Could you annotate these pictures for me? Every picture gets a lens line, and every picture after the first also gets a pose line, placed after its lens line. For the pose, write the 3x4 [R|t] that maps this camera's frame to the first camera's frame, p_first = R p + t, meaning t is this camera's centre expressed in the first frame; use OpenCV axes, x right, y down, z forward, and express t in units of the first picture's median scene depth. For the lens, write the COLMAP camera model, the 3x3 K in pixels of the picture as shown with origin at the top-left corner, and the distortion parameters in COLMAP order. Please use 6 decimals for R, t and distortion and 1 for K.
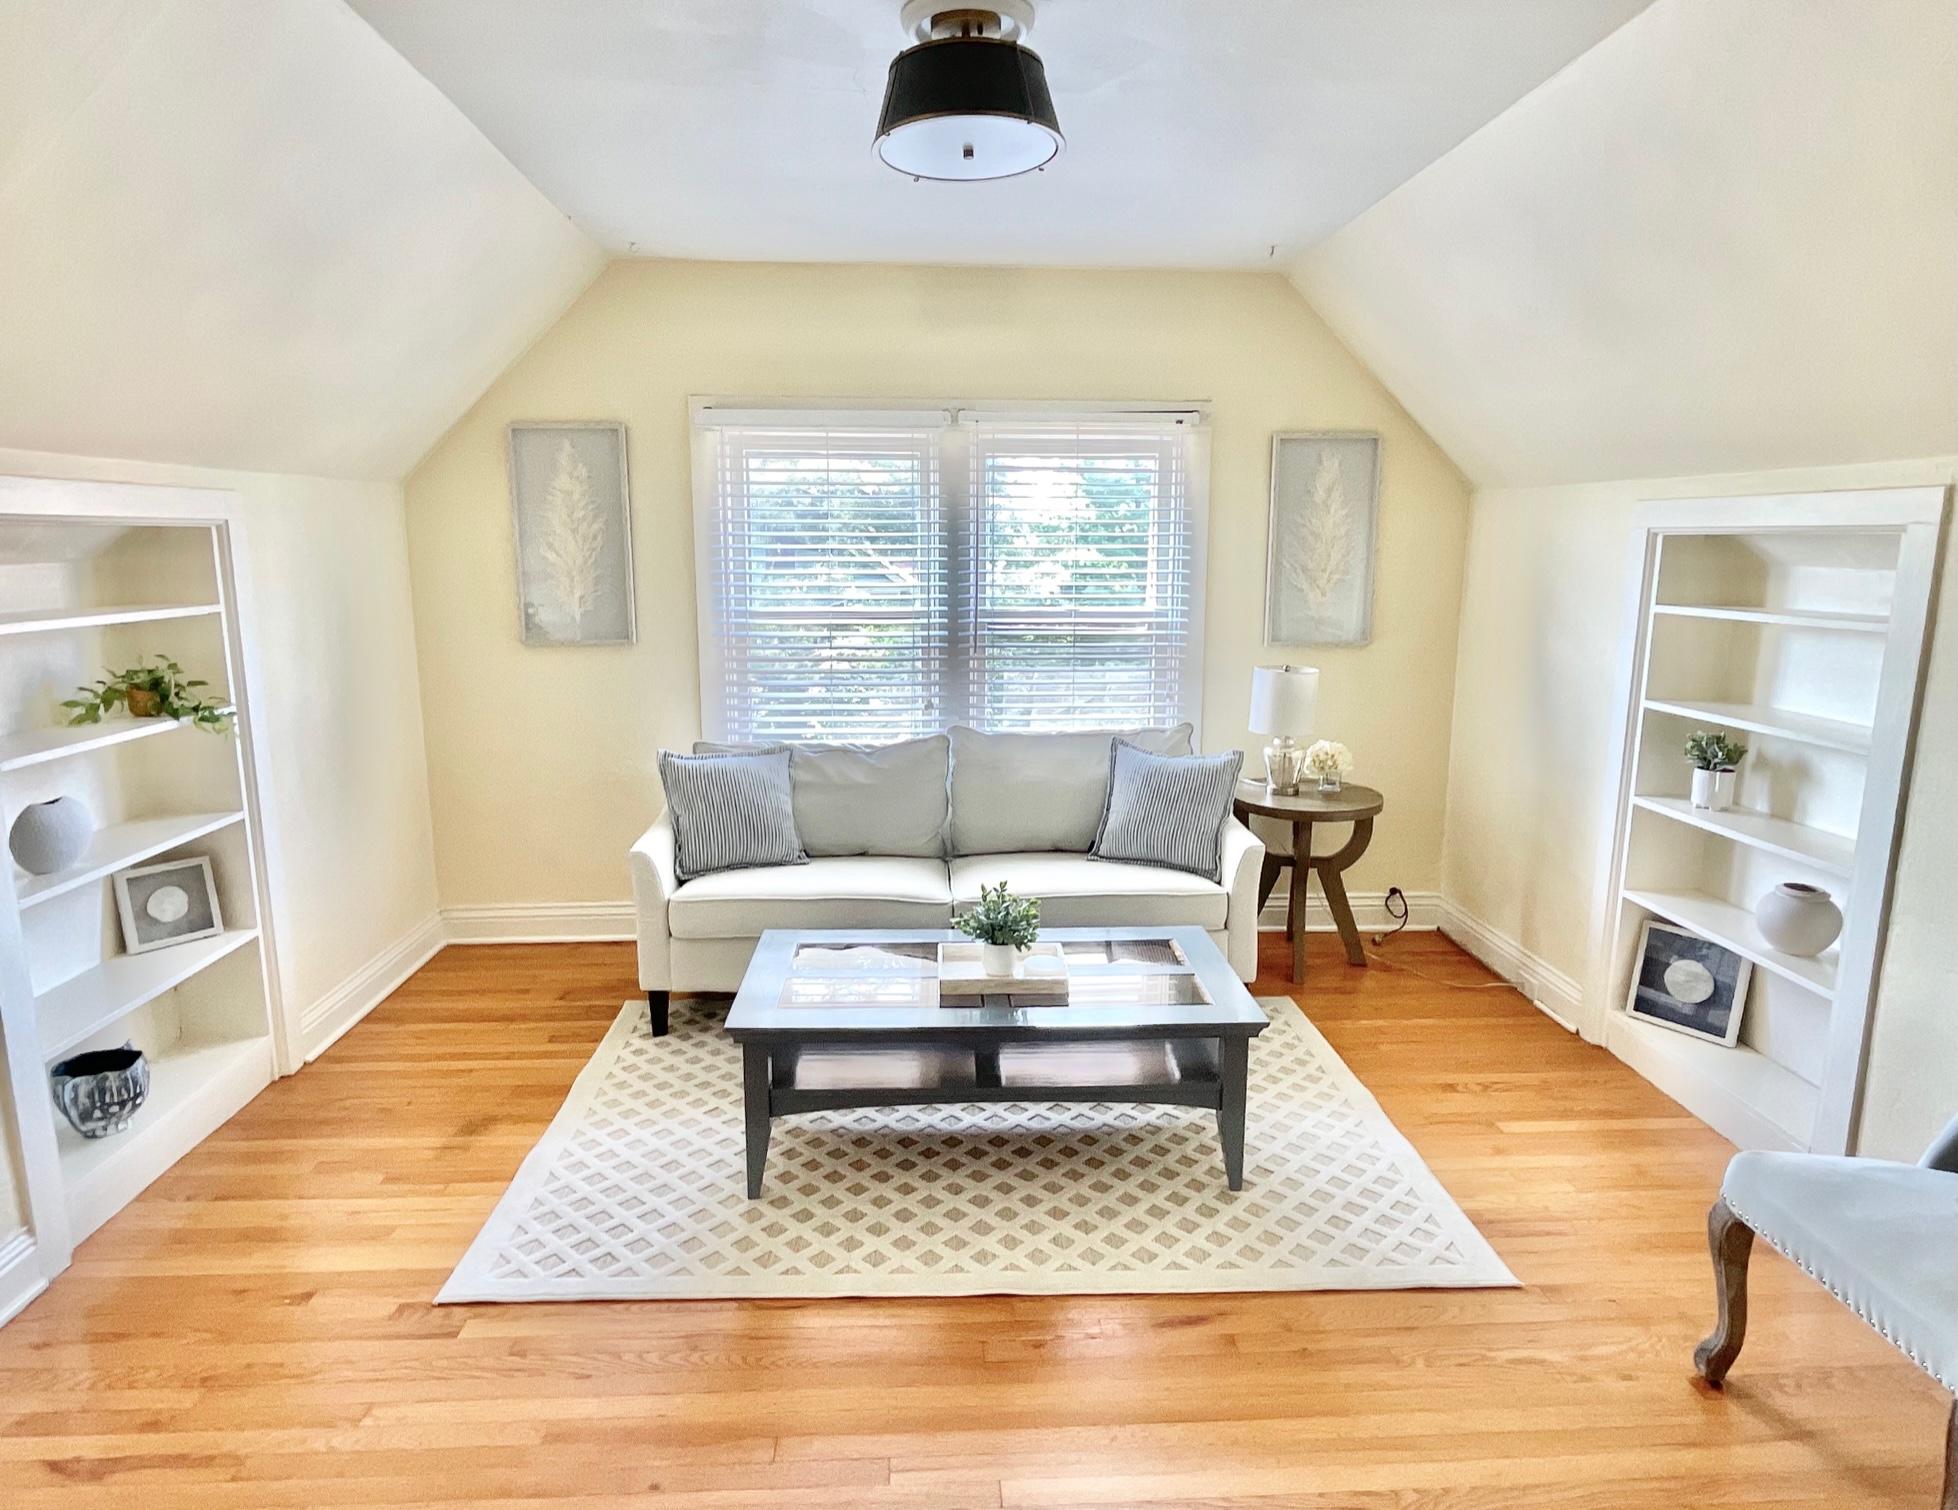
lens RADIAL K [[1159.4, 0, 978.8], [0, 1159.4, 754.7], [0, 0, 1]] dist [-0.003818, 0.002005]
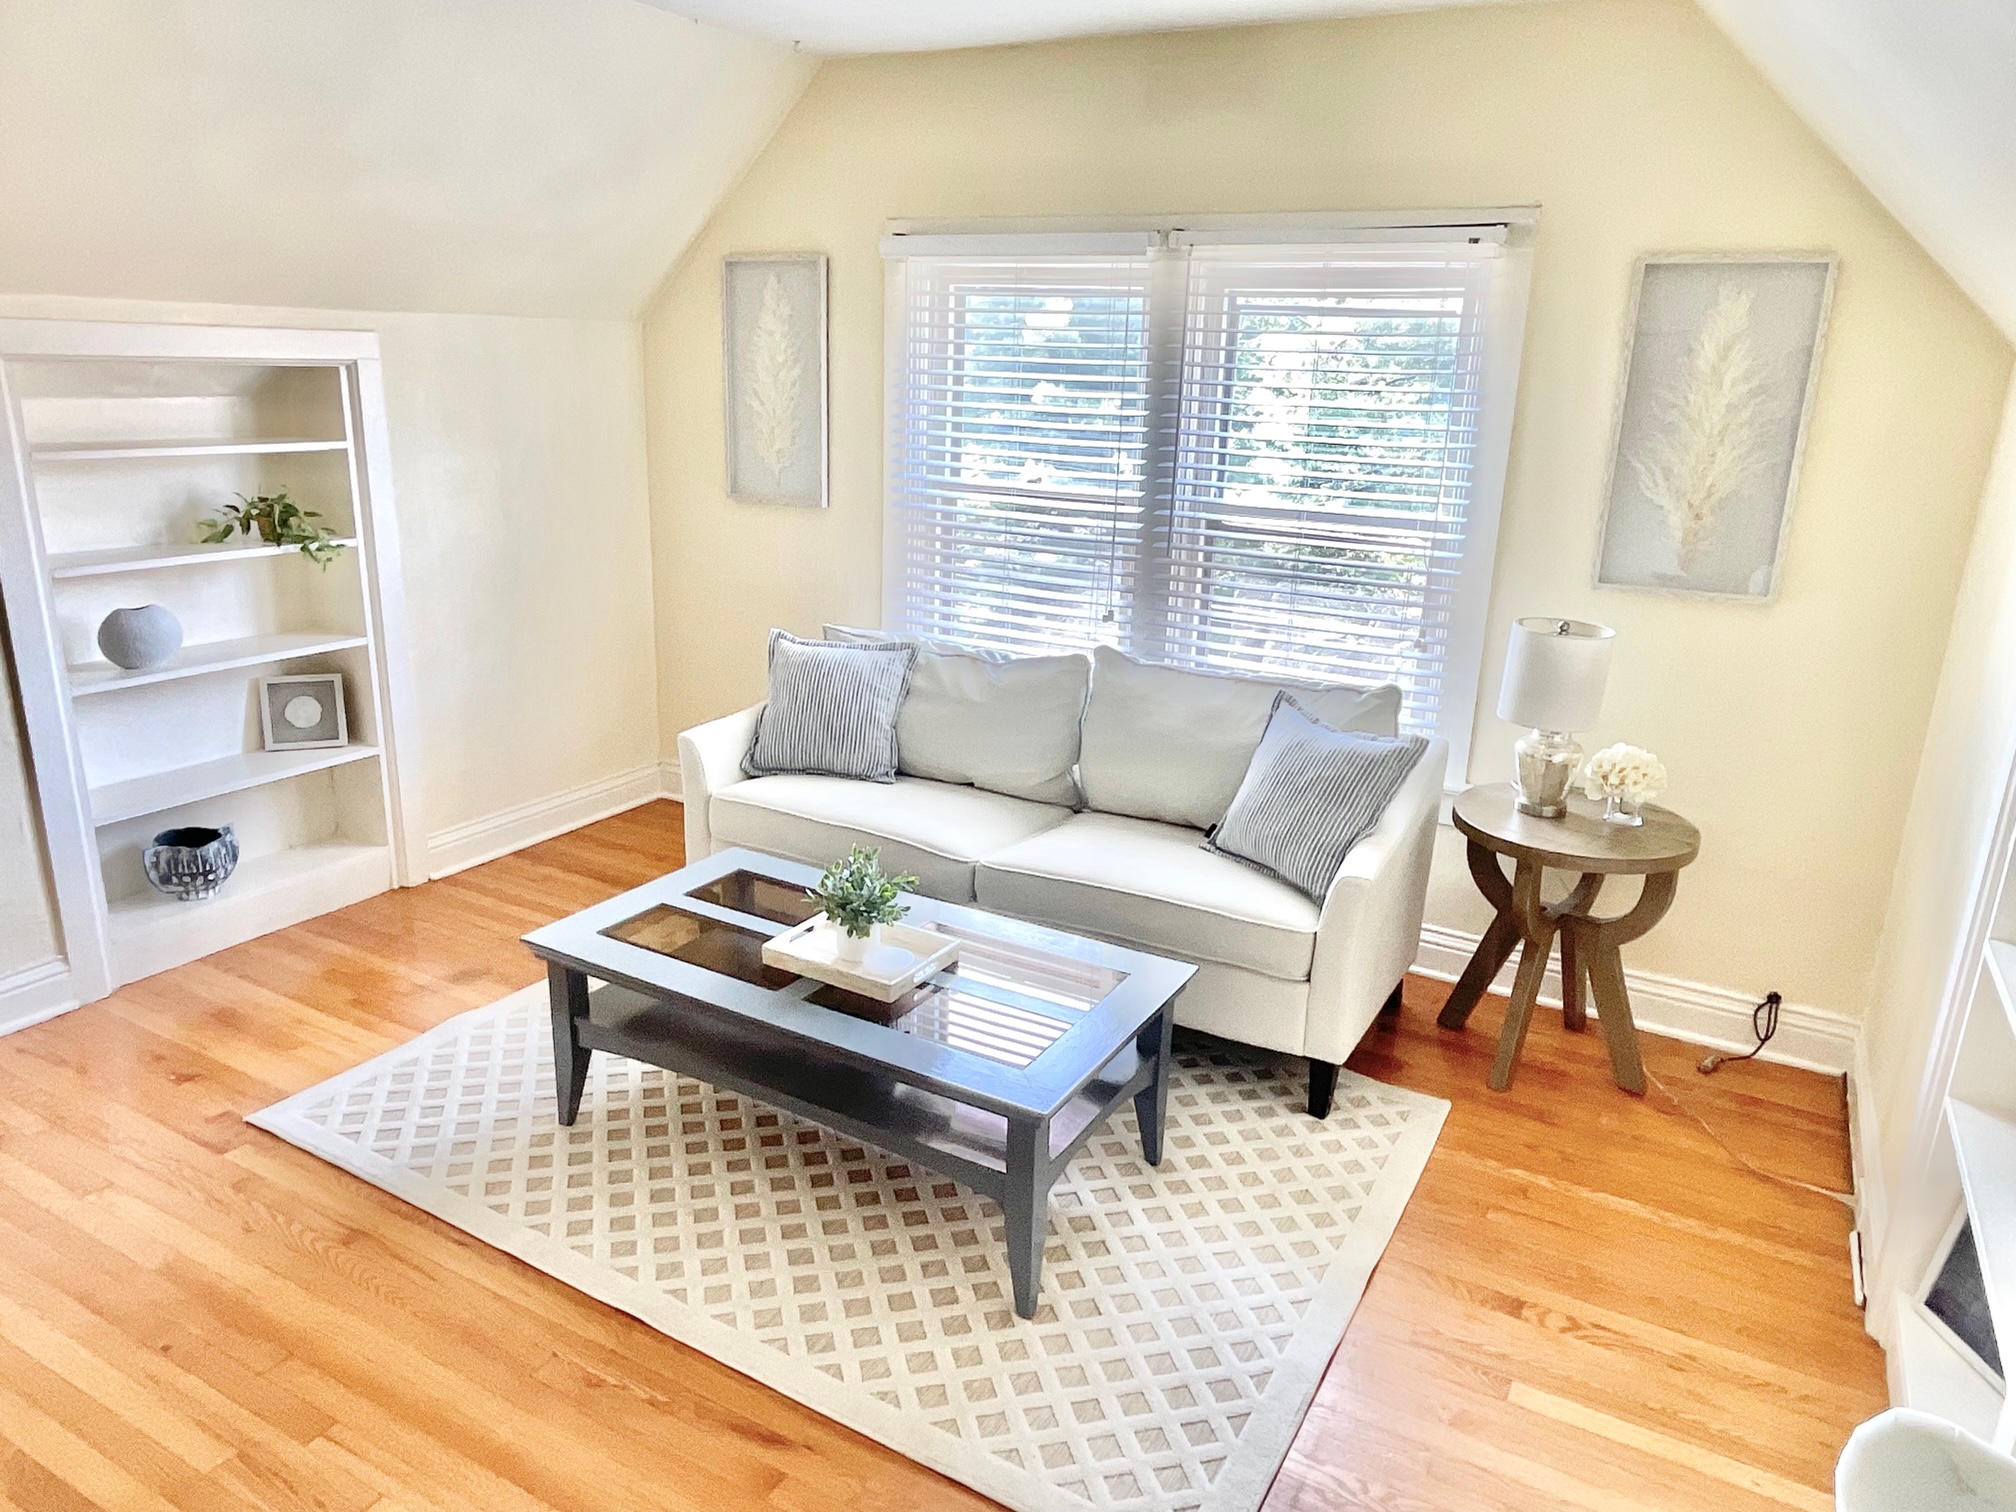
lens RADIAL K [[1351.2, 0, 1008.3], [0, 1351.2, 757.9], [0, 0, 1]] dist [0.000432, -0.003713]
pose [[0.845664, 0.174811, -0.504275, 0.528508], [-0.127190, 0.983626, 0.127684, -0.078362], [0.518339, -0.043839, 0.854051, 0.240155]]
